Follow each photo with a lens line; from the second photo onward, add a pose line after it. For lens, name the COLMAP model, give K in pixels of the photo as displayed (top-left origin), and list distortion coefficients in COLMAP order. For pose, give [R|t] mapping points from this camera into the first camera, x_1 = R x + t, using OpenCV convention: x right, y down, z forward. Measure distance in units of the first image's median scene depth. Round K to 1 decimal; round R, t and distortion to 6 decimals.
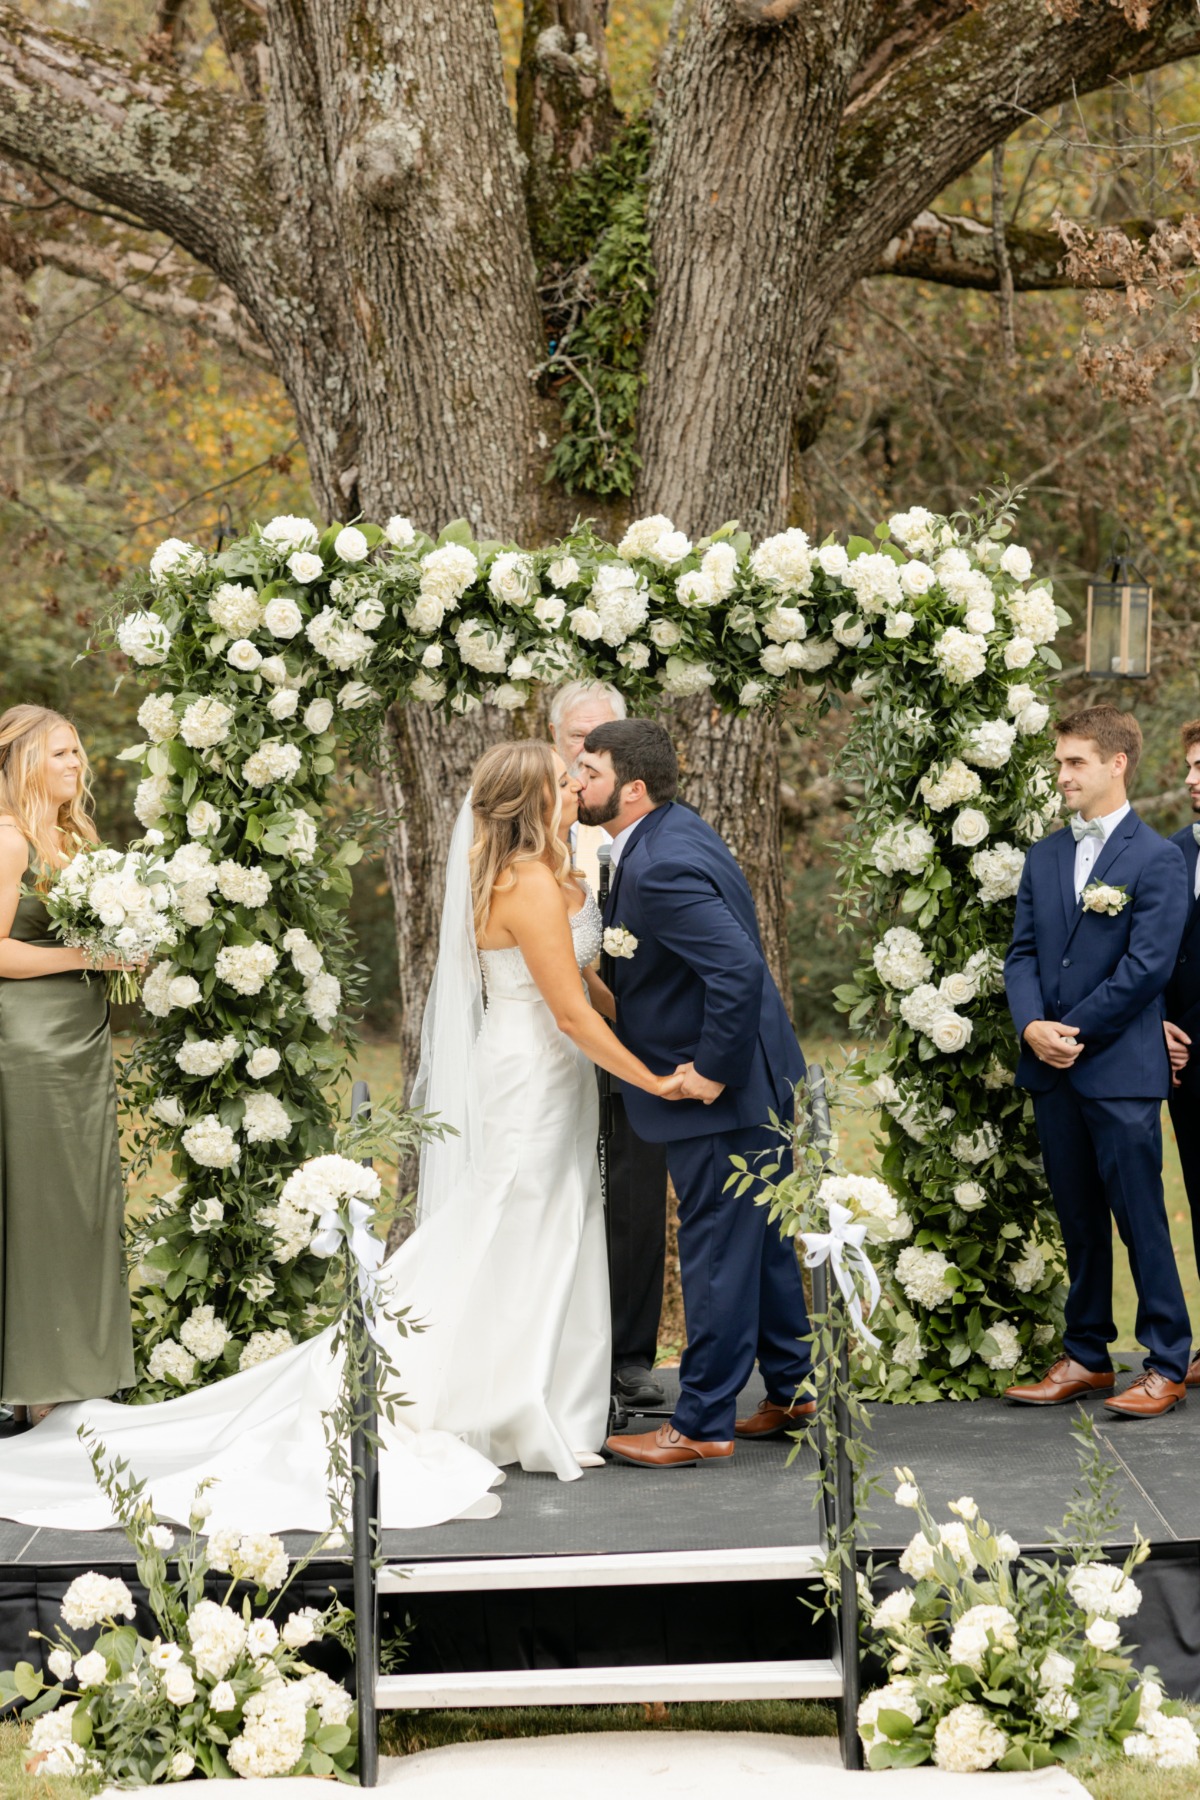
lens RADIAL K [[11507.8, 0, 600.0], [0, 11507.8, 900.0], [0, 0, 1]] dist [-0.156081, 2.807618]
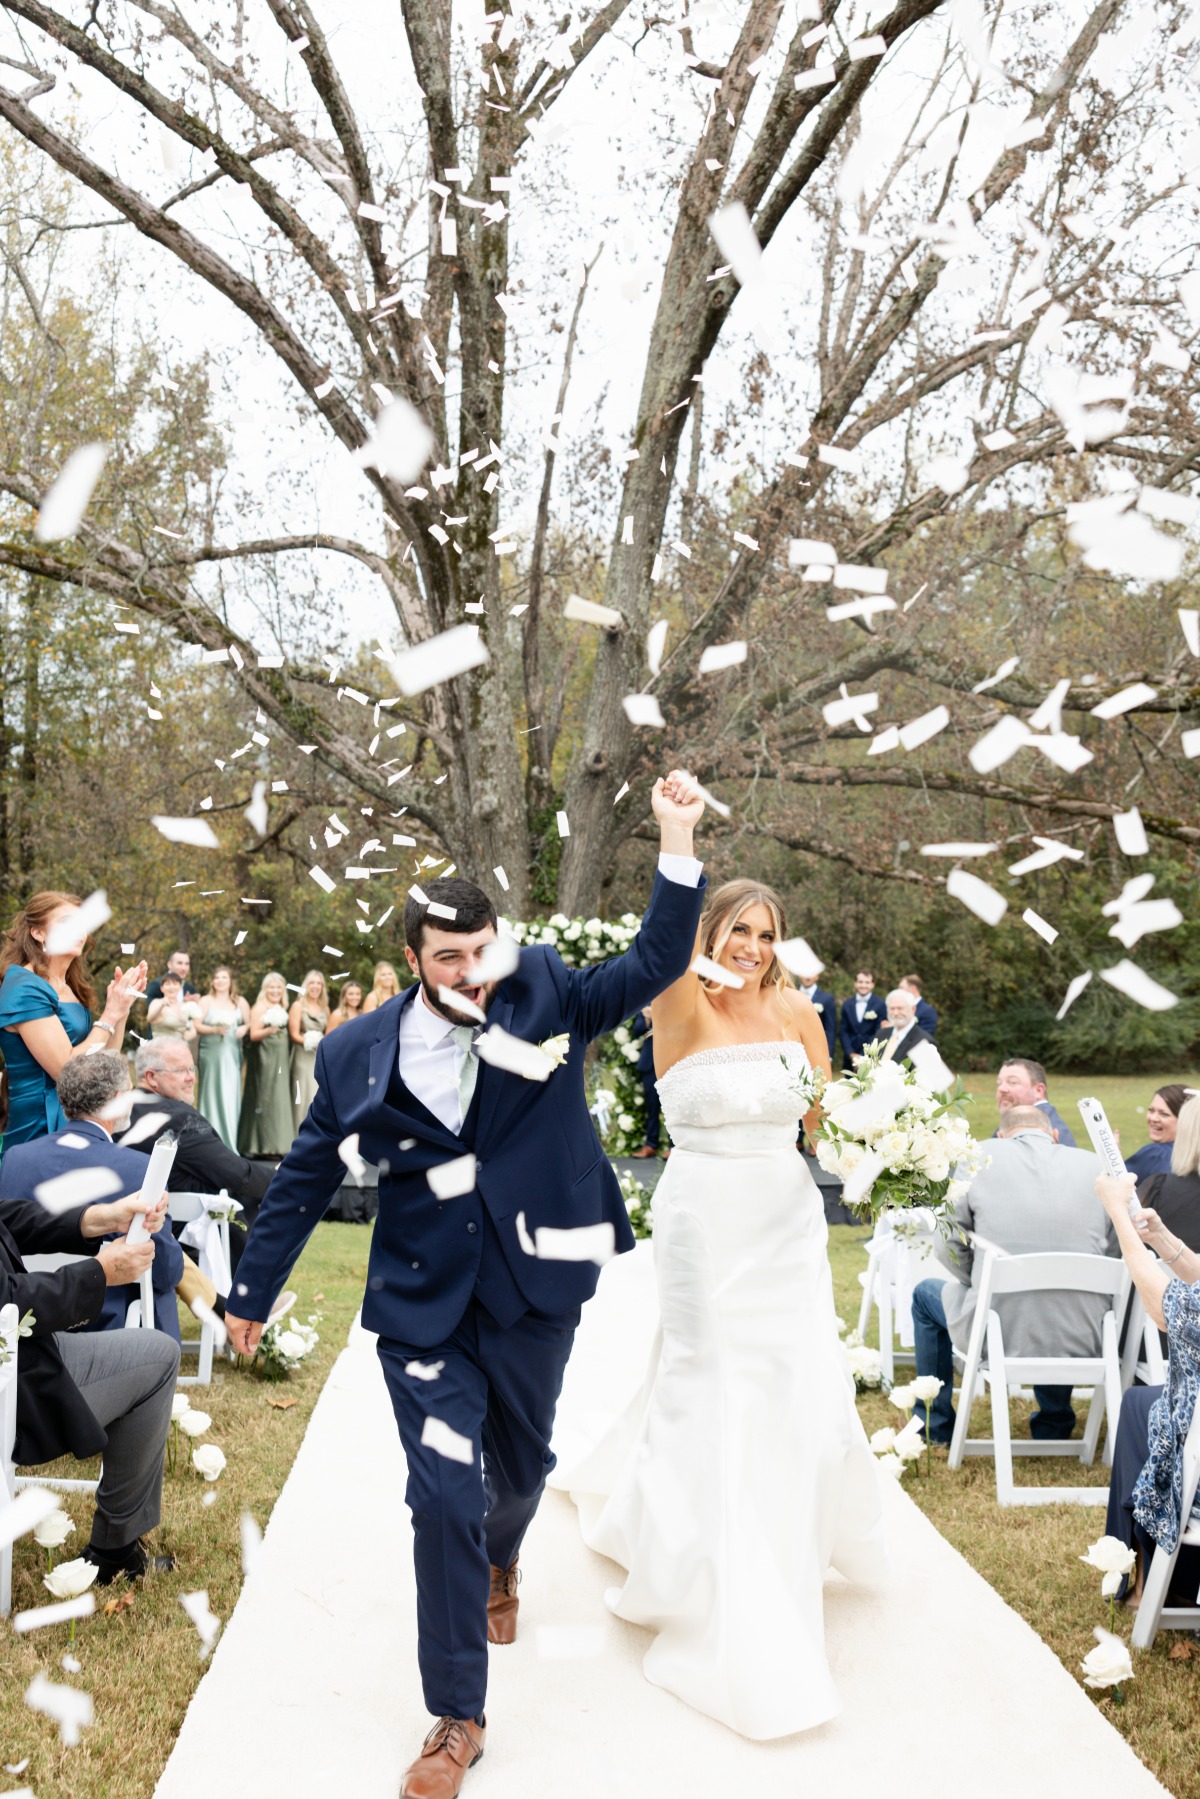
lens RADIAL K [[11501.4, 0, 600.0], [0, 11501.4, 899.5], [0, 0, 1]] dist [-0.156081, 2.807618]
pose [[0.999431, 0.033559, 0.003504, 0.004608], [-0.033496, 0.999301, -0.016609, 0.022667], [-0.004059, 0.016482, 0.999856, -2.669426]]
